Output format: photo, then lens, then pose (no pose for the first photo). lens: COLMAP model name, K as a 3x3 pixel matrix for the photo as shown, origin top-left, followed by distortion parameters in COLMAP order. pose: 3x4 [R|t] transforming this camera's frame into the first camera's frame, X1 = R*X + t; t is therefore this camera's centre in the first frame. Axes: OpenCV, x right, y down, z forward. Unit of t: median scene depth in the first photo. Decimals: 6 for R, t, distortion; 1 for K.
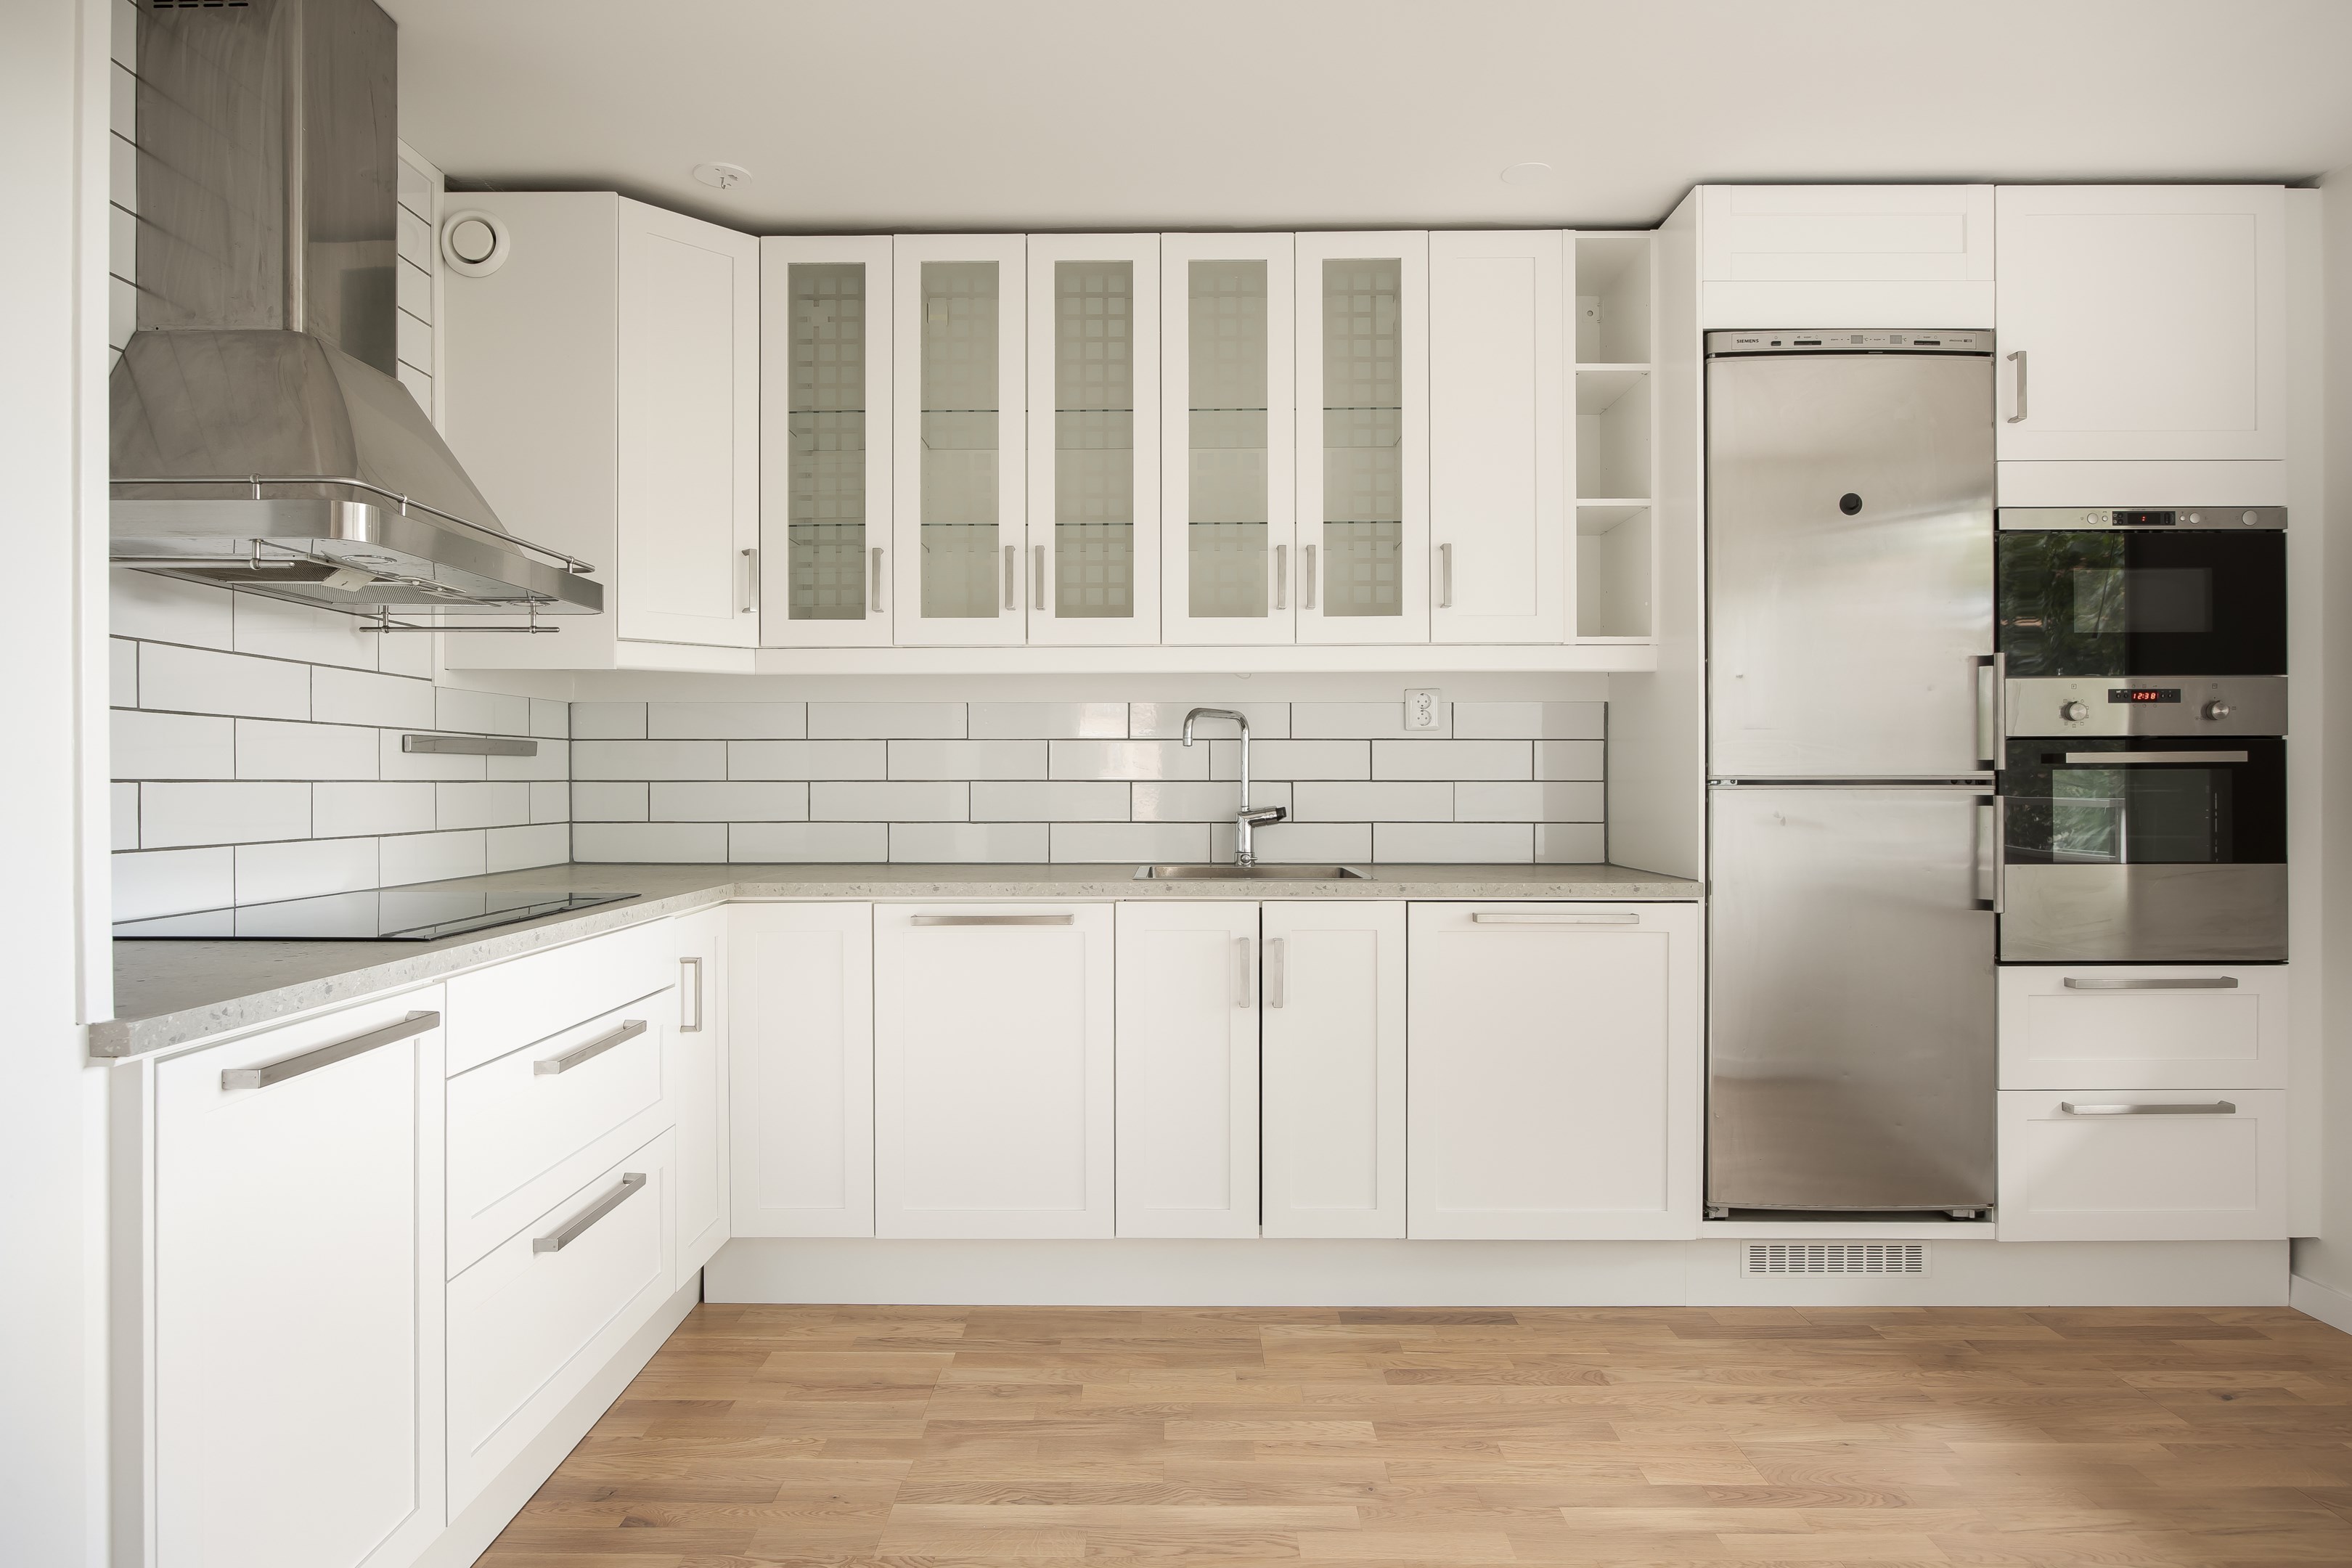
lens RADIAL K [[1390.9, 0, 1170.2], [0, 1390.9, 778.5], [0, 0, 1]] dist [-0.004316, 0.006286]
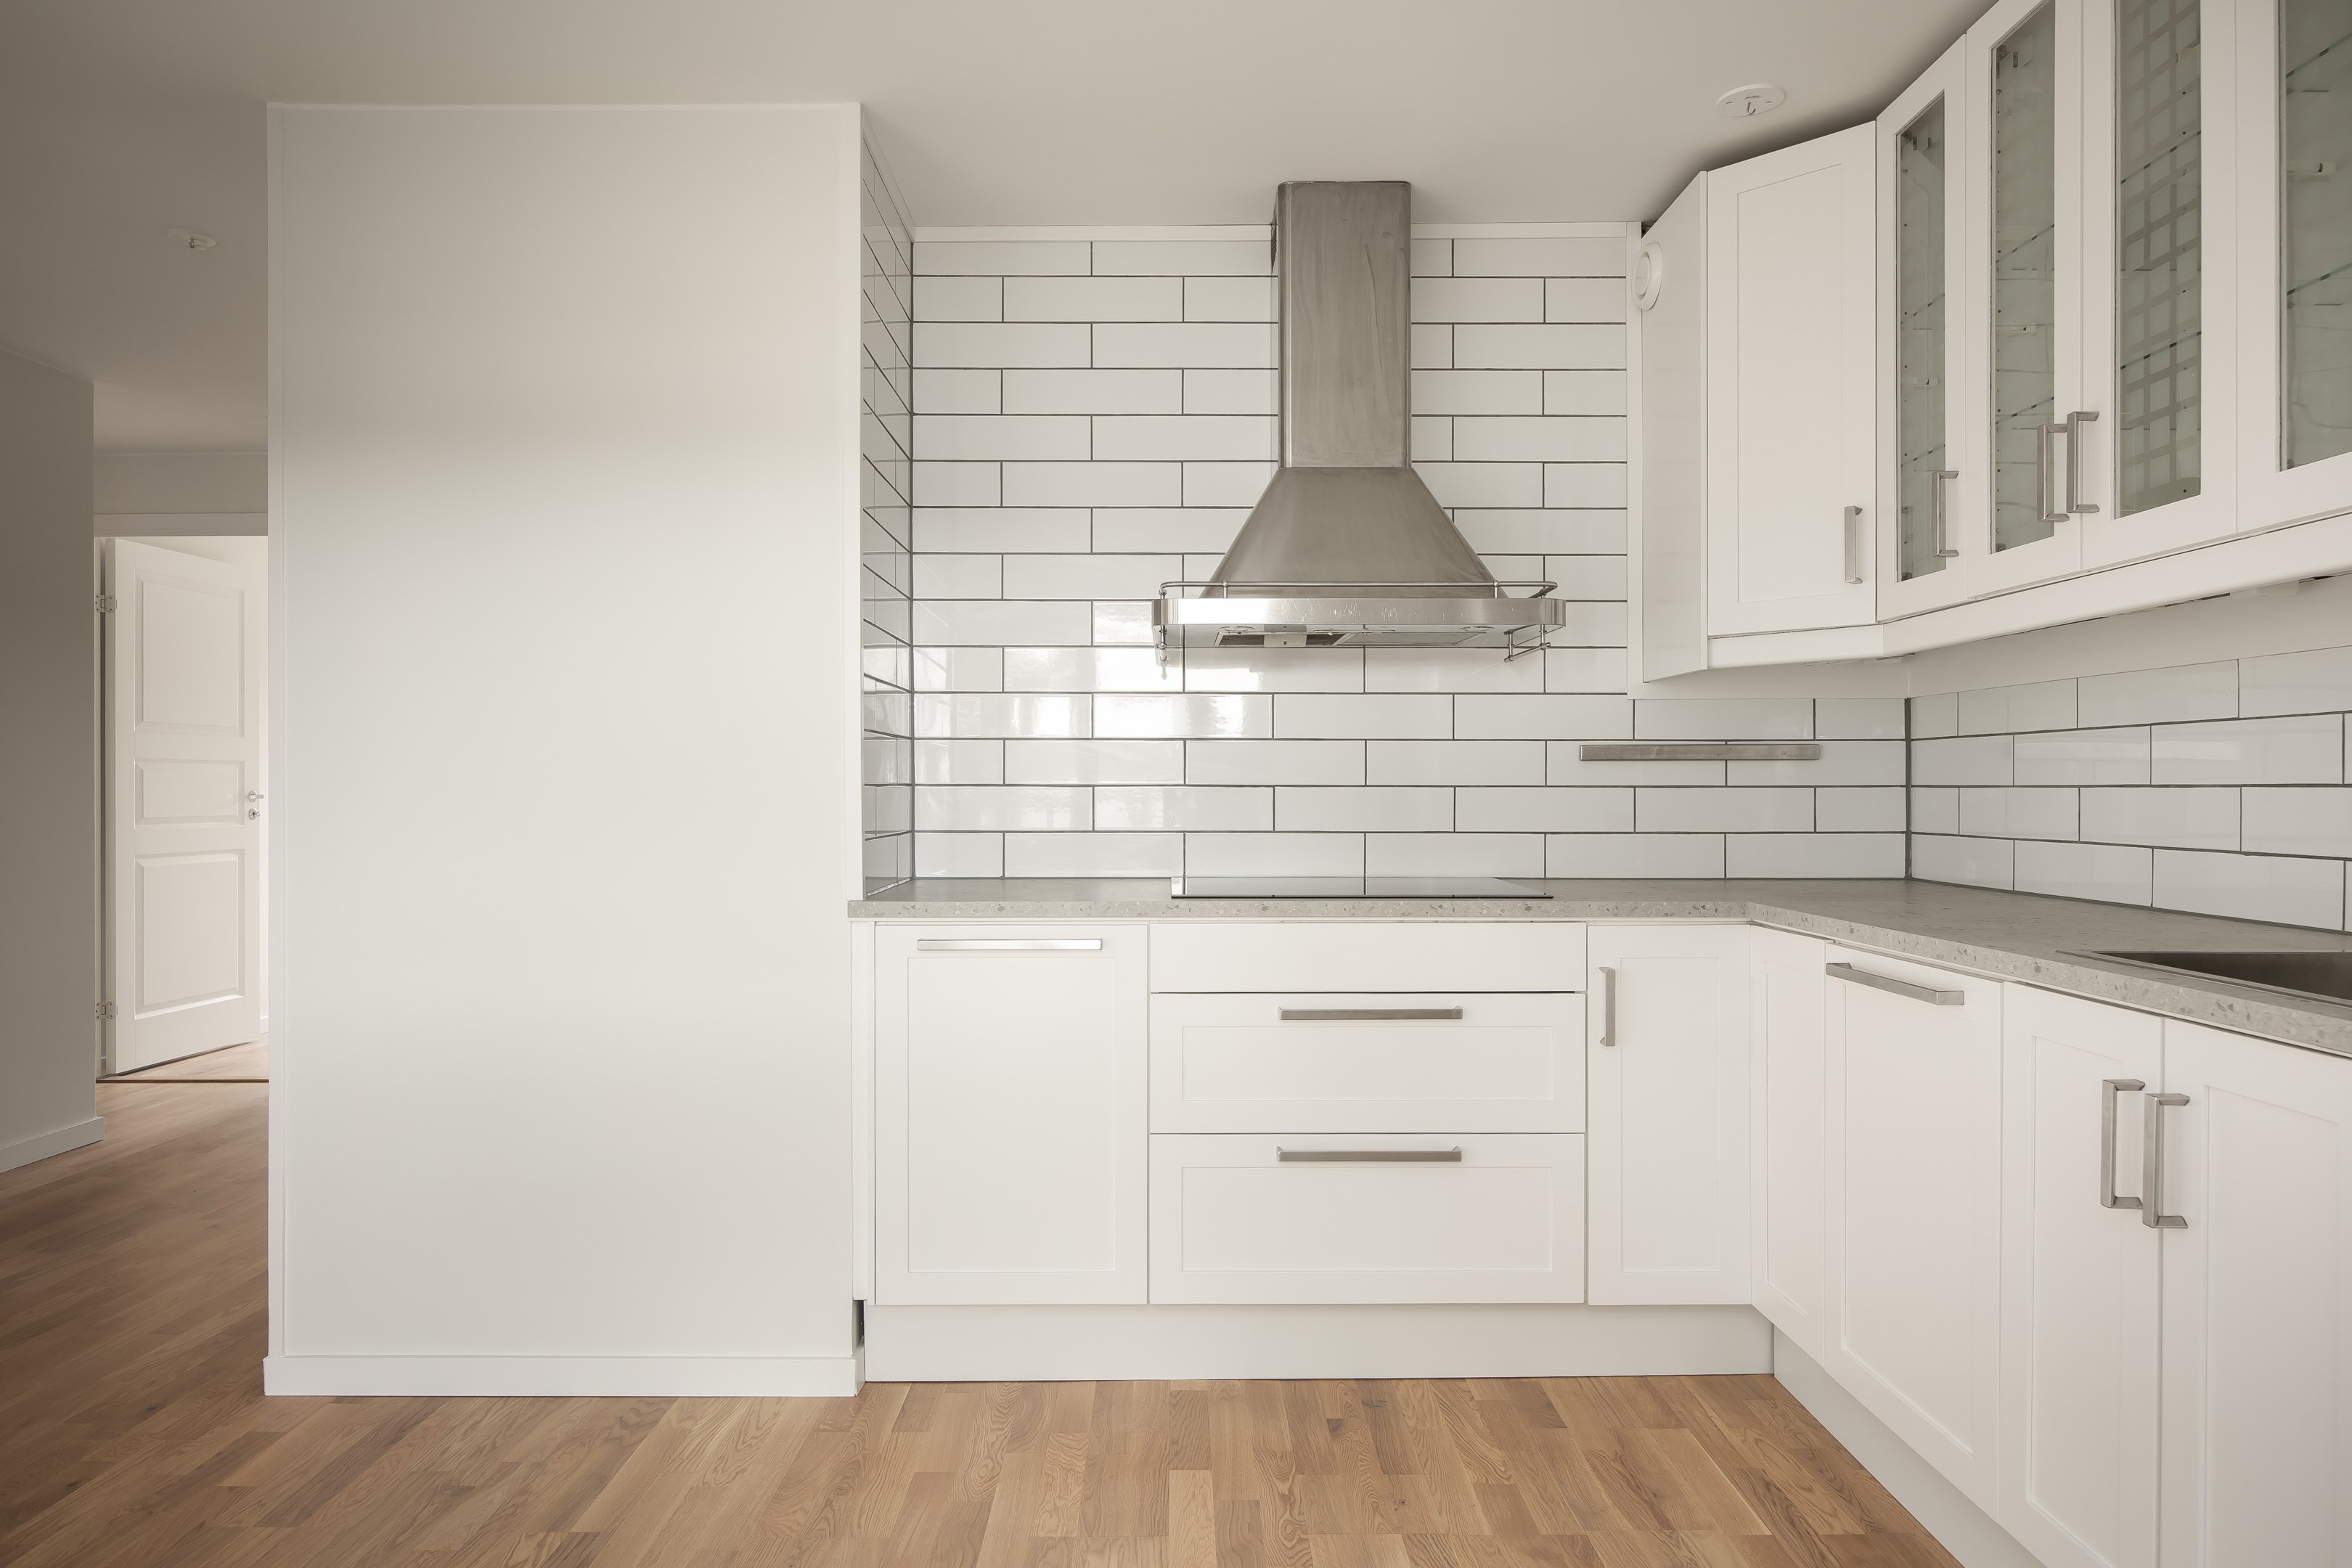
lens RADIAL K [[1498.7, 0, 1171.9], [0, 1498.7, 790.7], [0, 0, 1]] dist [0.002647, 0.000589]
pose [[-0.011812, 0.003313, -0.999925, 0.680454], [0.001394, 0.999994, 0.003297, 0.001183], [0.999929, -0.001355, -0.011817, 0.688127]]
